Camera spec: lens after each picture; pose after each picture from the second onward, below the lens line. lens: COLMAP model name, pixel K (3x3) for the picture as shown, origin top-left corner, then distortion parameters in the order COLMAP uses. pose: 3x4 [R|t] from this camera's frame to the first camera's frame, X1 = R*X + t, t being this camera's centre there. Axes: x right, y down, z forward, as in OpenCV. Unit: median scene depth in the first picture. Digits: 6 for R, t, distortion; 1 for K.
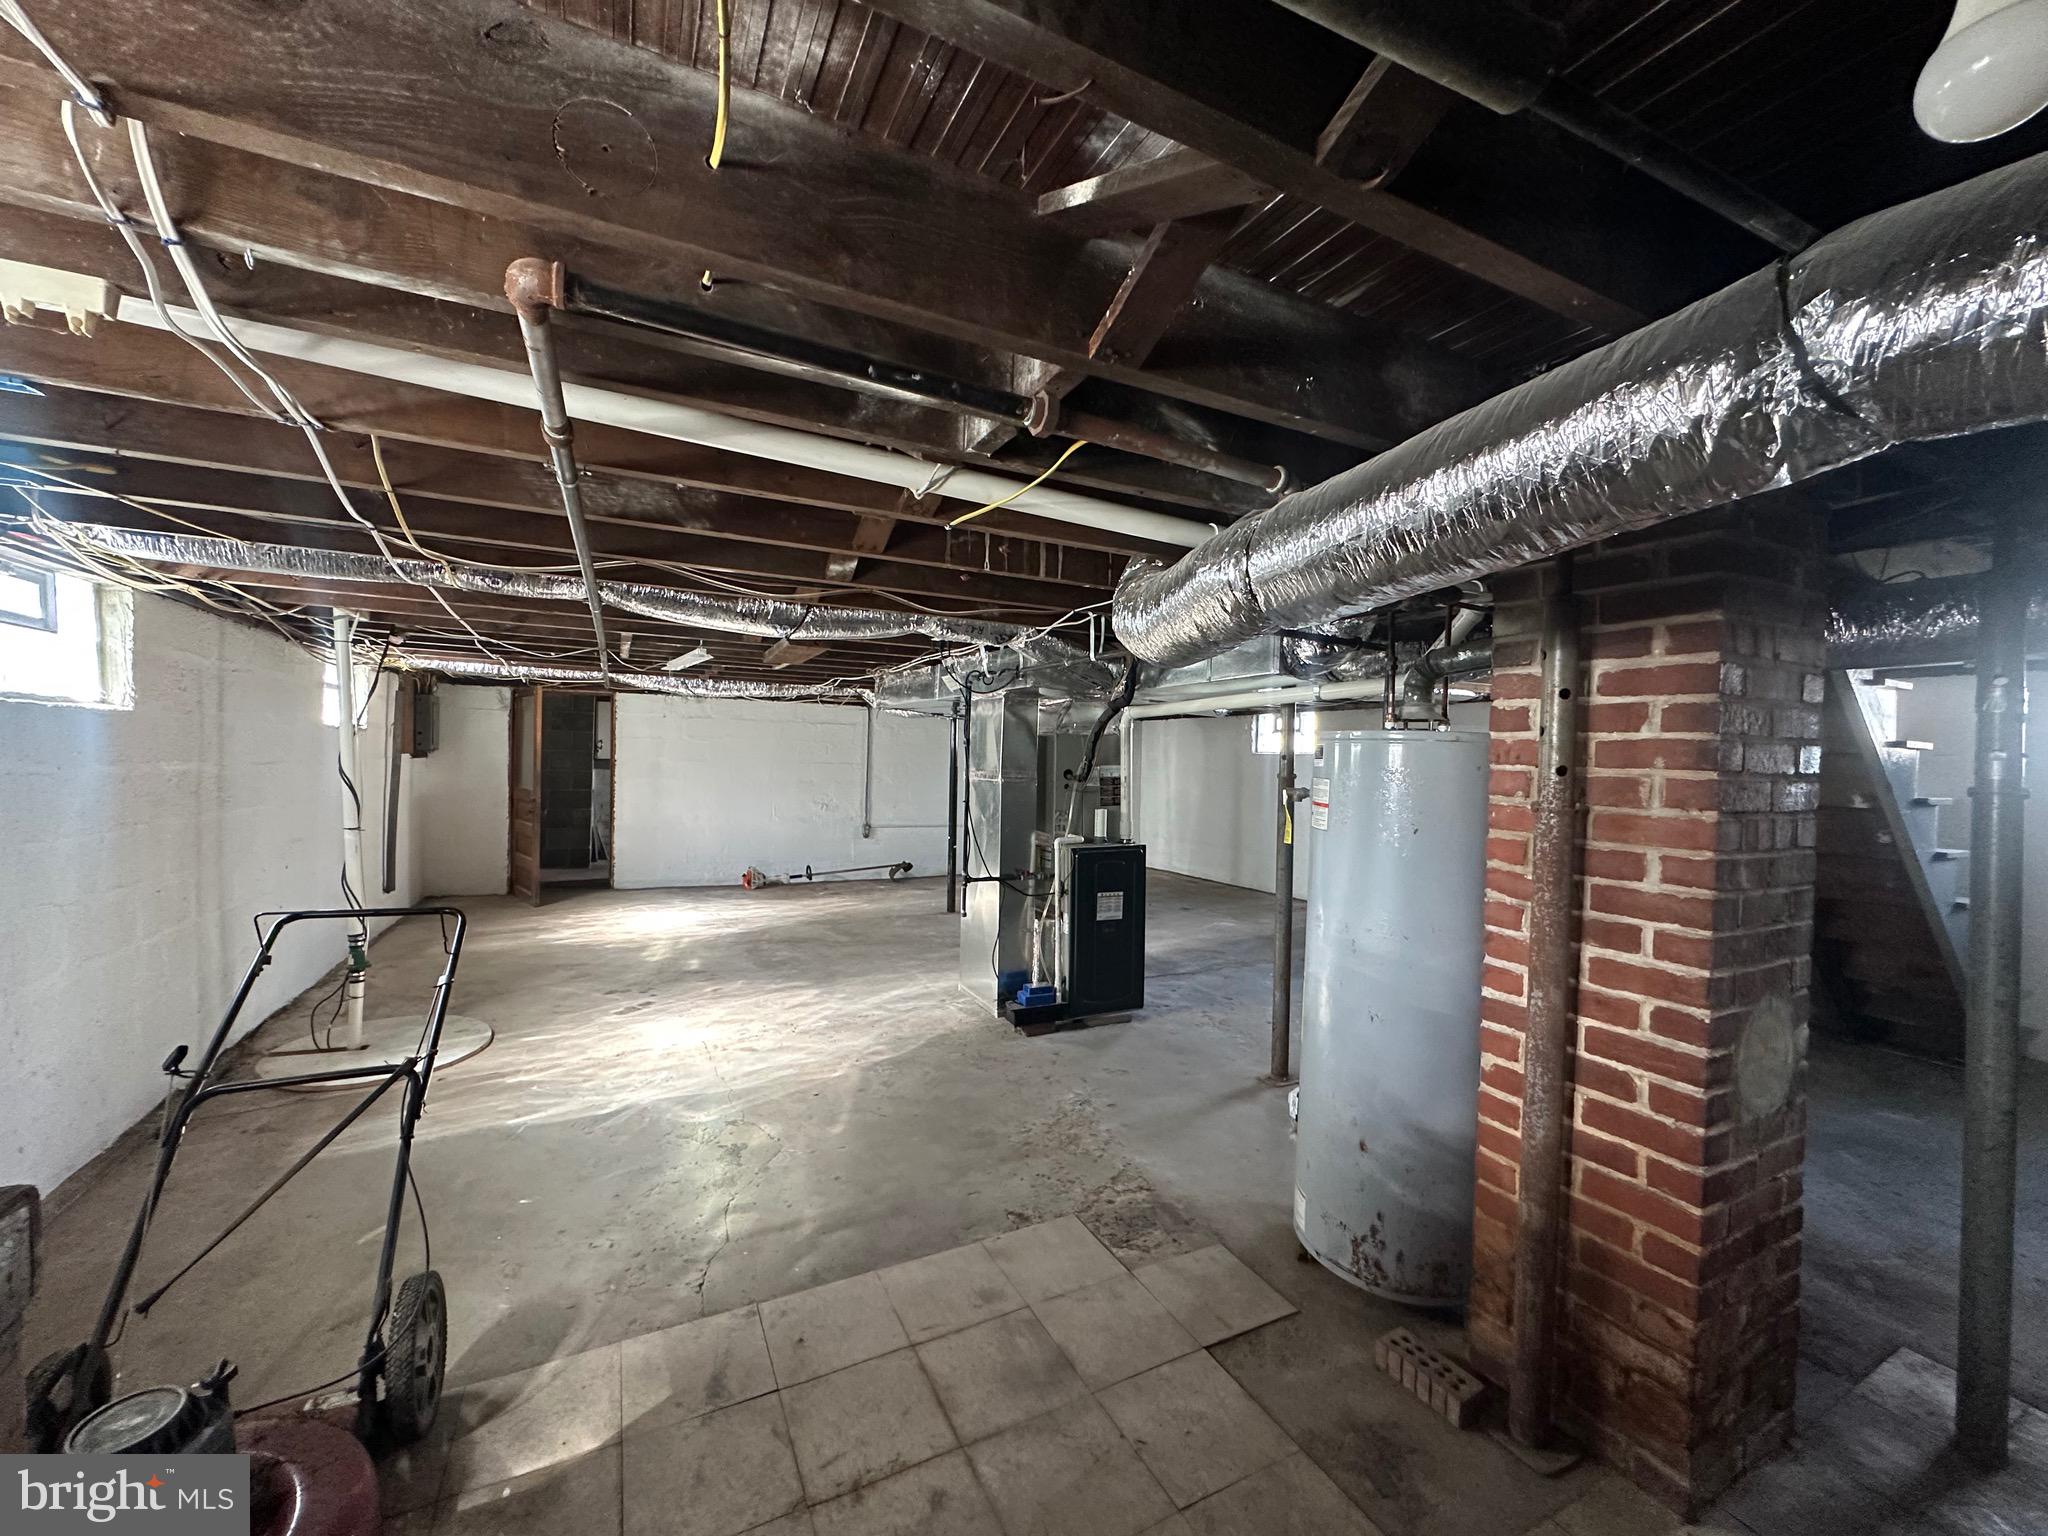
lens RADIAL K [[799.6, 0, 1024.8], [0, 799.6, 765.0], [0, 0, 1]] dist [0.001357, 0.002011]
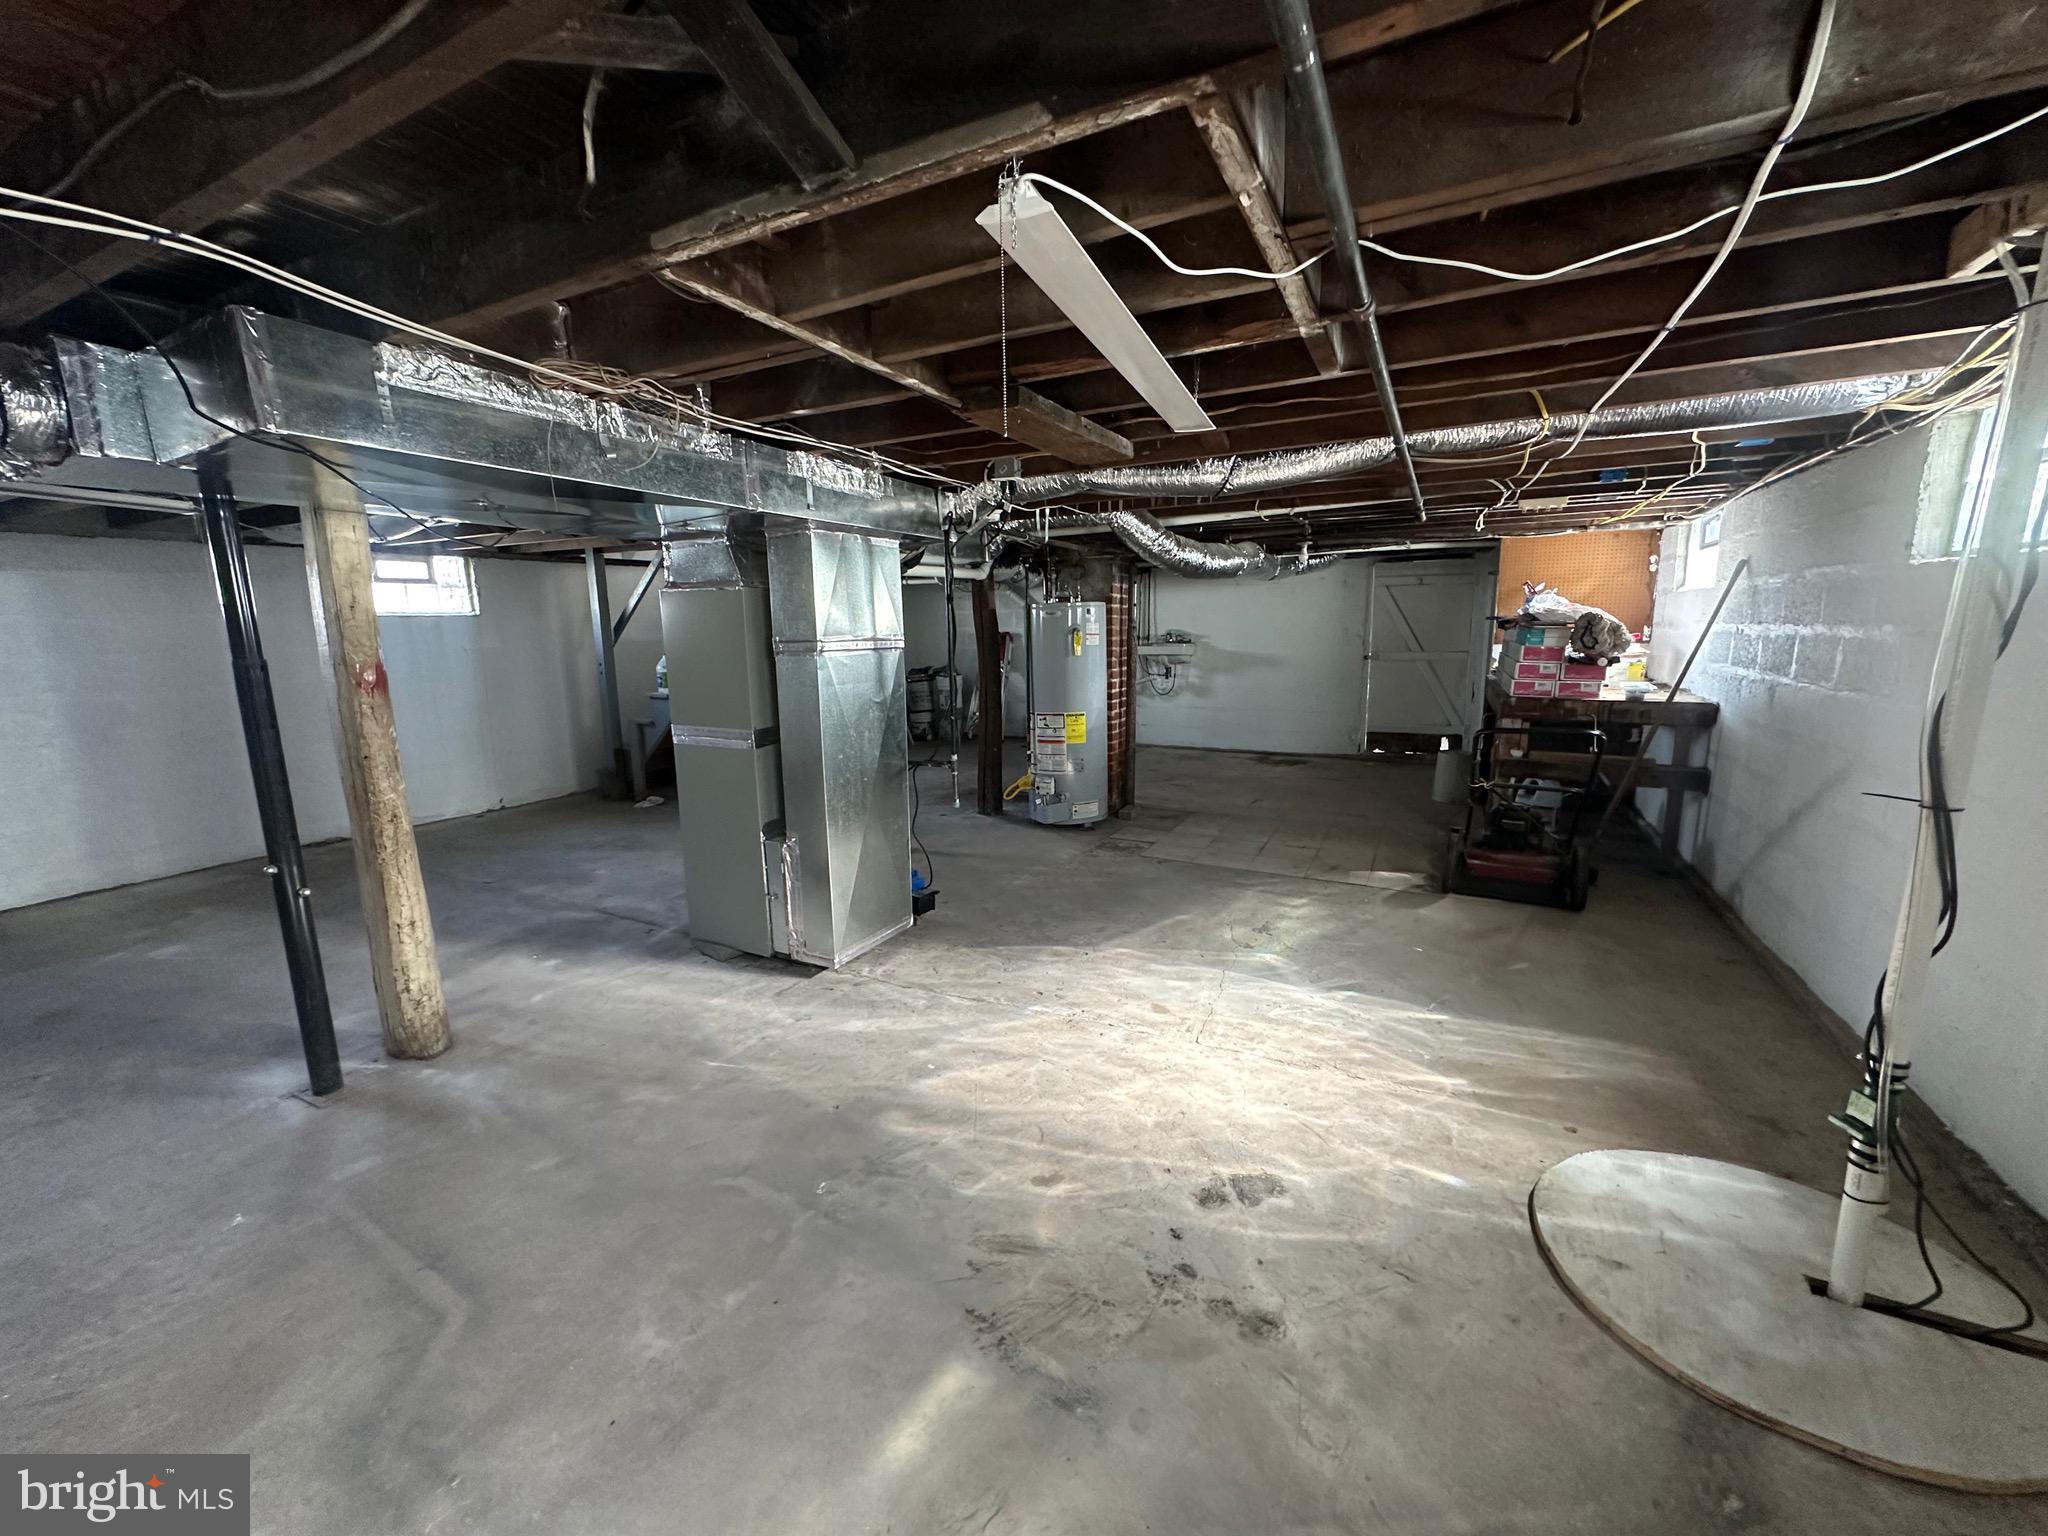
lens RADIAL K [[799.6, 0, 1032.6], [0, 799.6, 767.6], [0, 0, 1]] dist [0.001357, 0.002011]
pose [[-0.589376, -0.157294, 0.792398, -0.842205], [0.012760, 0.978927, 0.203812, -0.023715], [-0.807758, 0.130233, -0.574949, 1.509649]]
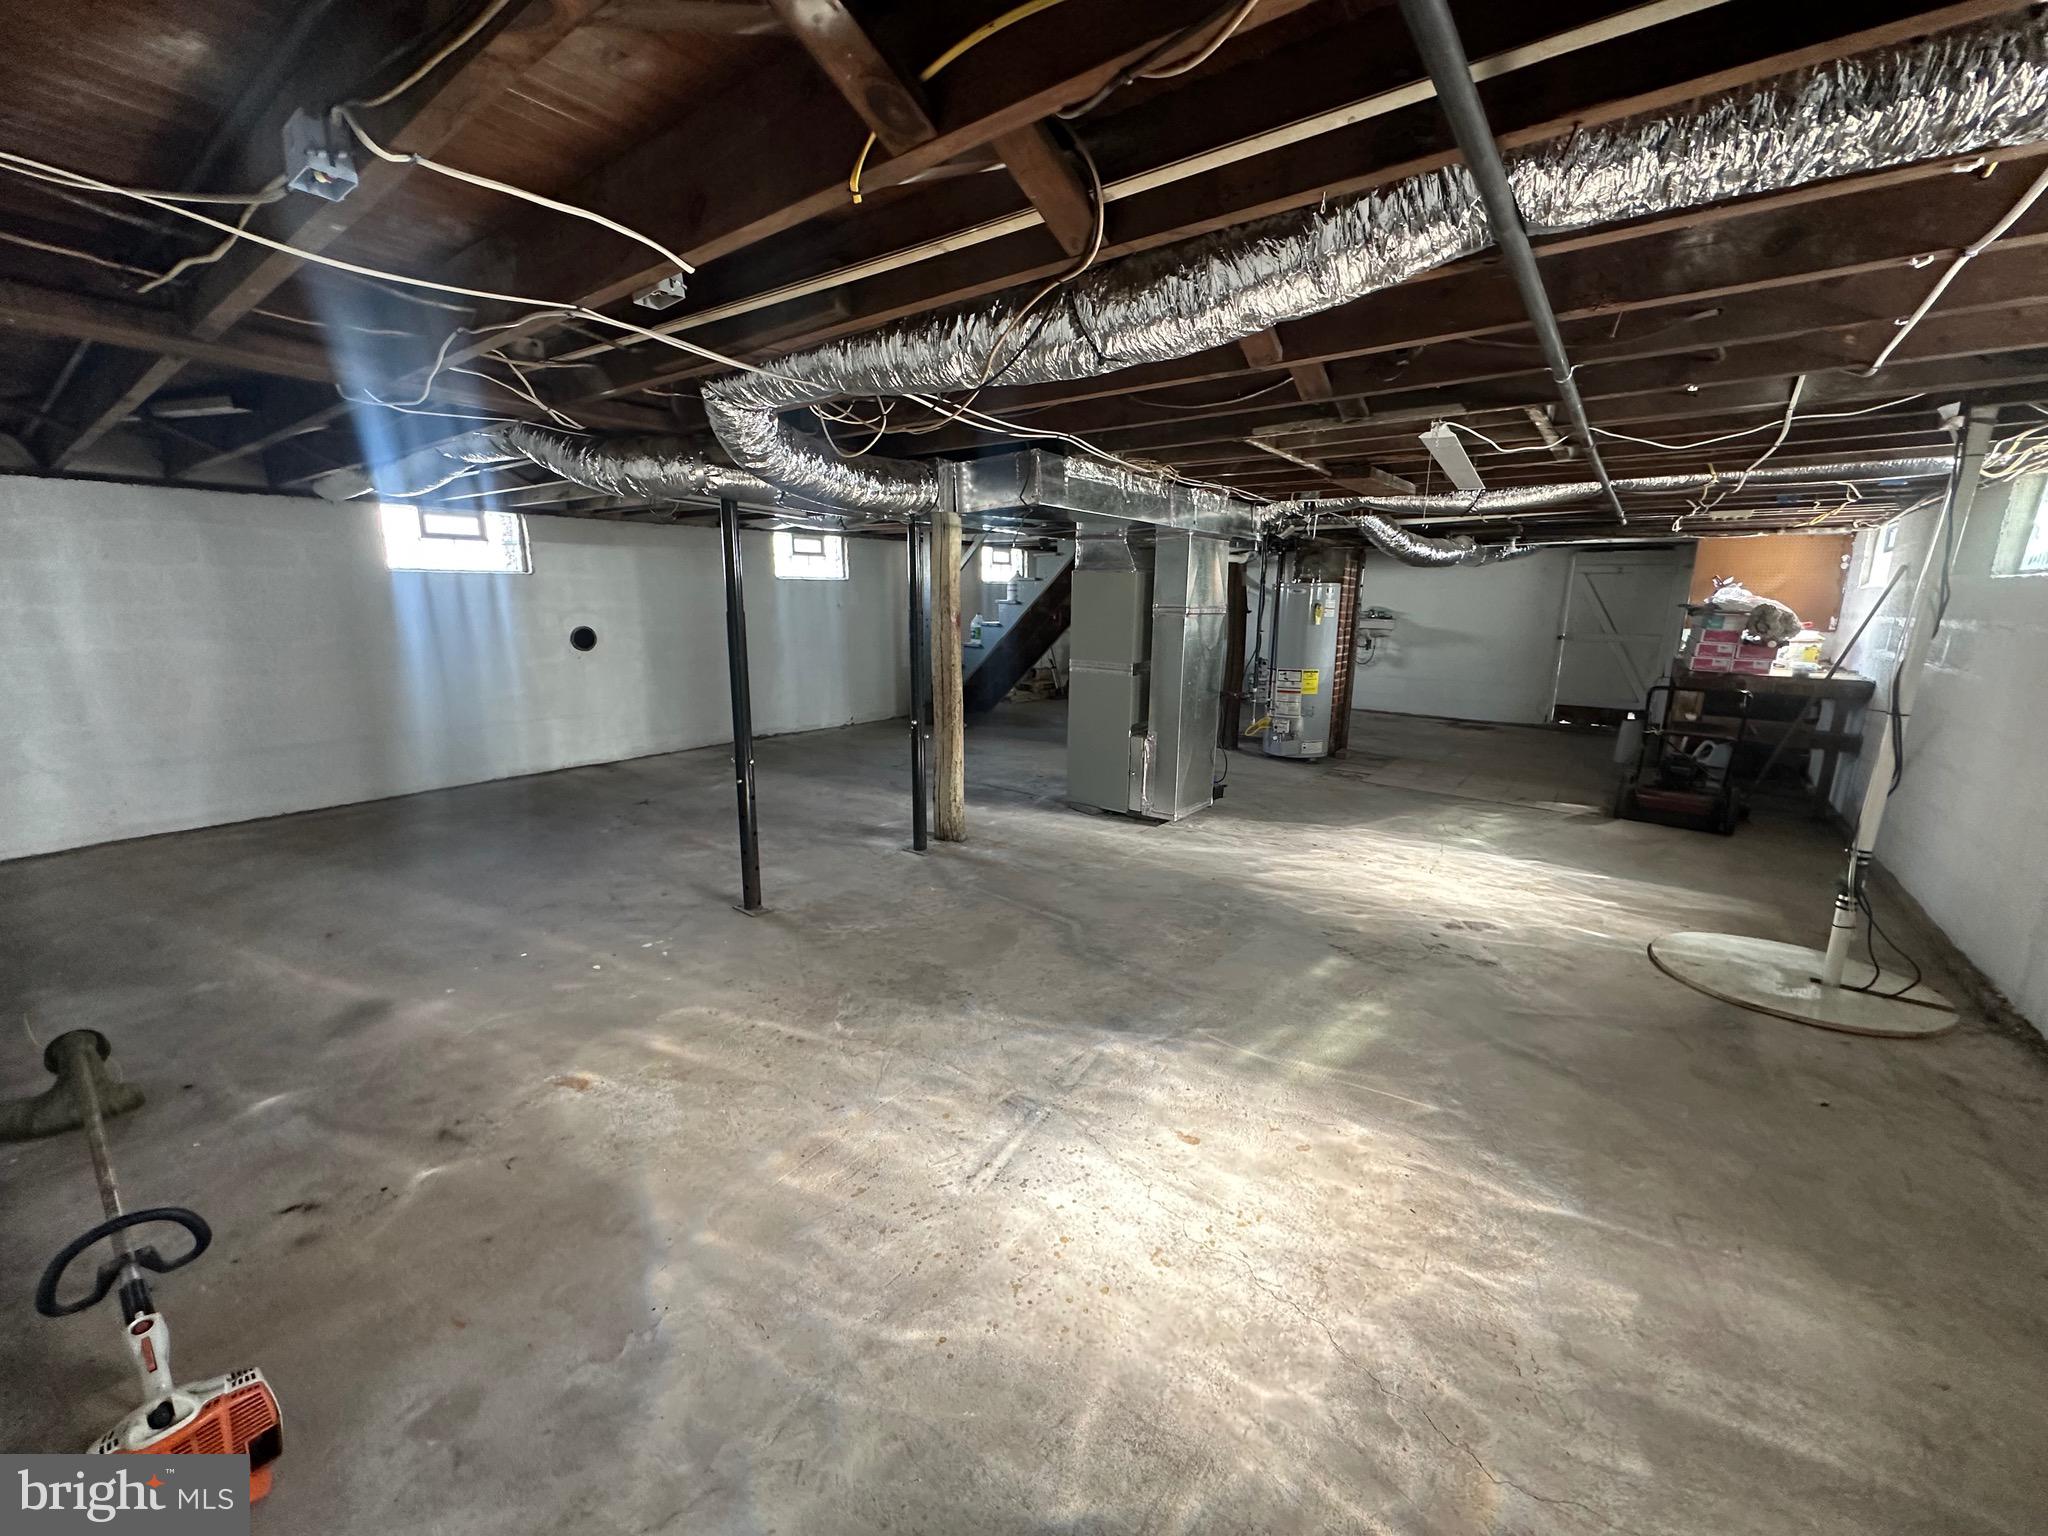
lens RADIAL K [[799.6, 0, 1041.2], [0, 799.6, 763.6], [0, 0, 1]] dist [0.001357, 0.002011]
pose [[-0.440830, -0.215760, 0.871273, -1.096359], [-0.012000, 0.972010, 0.234634, -0.040059], [-0.897510, 0.092978, -0.431081, 1.956848]]
